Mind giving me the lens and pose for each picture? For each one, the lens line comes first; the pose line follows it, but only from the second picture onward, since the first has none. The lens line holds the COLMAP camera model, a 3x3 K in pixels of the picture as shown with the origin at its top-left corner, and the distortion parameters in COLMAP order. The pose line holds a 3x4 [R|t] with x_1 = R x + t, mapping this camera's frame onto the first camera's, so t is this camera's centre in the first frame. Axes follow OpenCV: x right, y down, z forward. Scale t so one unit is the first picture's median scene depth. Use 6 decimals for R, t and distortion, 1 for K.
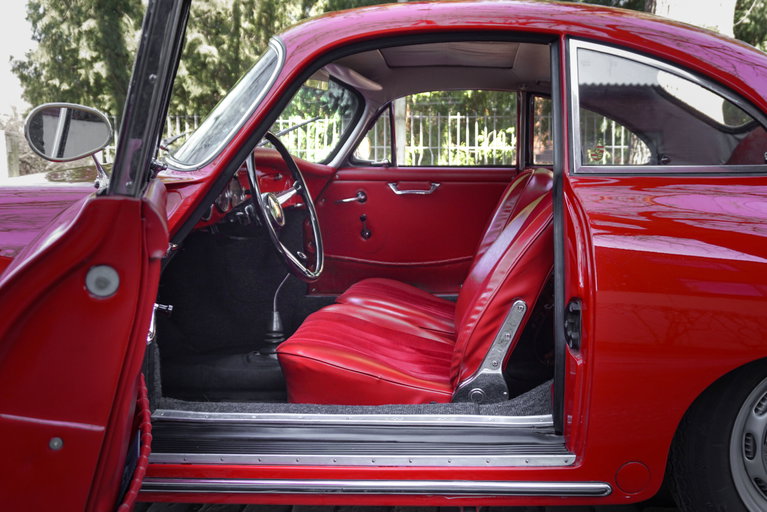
lens RADIAL K [[734.1, 0, 383.5], [0, 734.1, 256.0], [0, 0, 1]] dist [-0.013746, -0.007246]
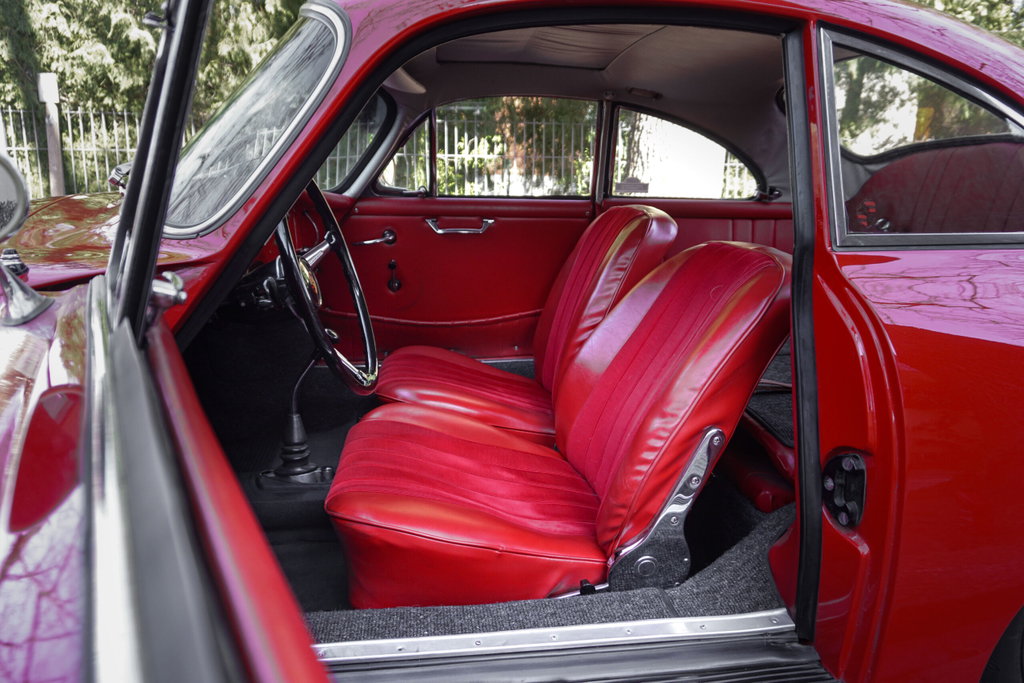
lens RADIAL K [[783.7, 0, 512.0], [0, 783.7, 341.5], [0, 0, 1]] dist [-0.026981, -0.001618]
pose [[0.979321, -0.029735, 0.200114, -0.072659], [0.011909, 0.995897, 0.089702, -0.045422], [-0.201961, -0.085464, 0.975658, 0.187616]]
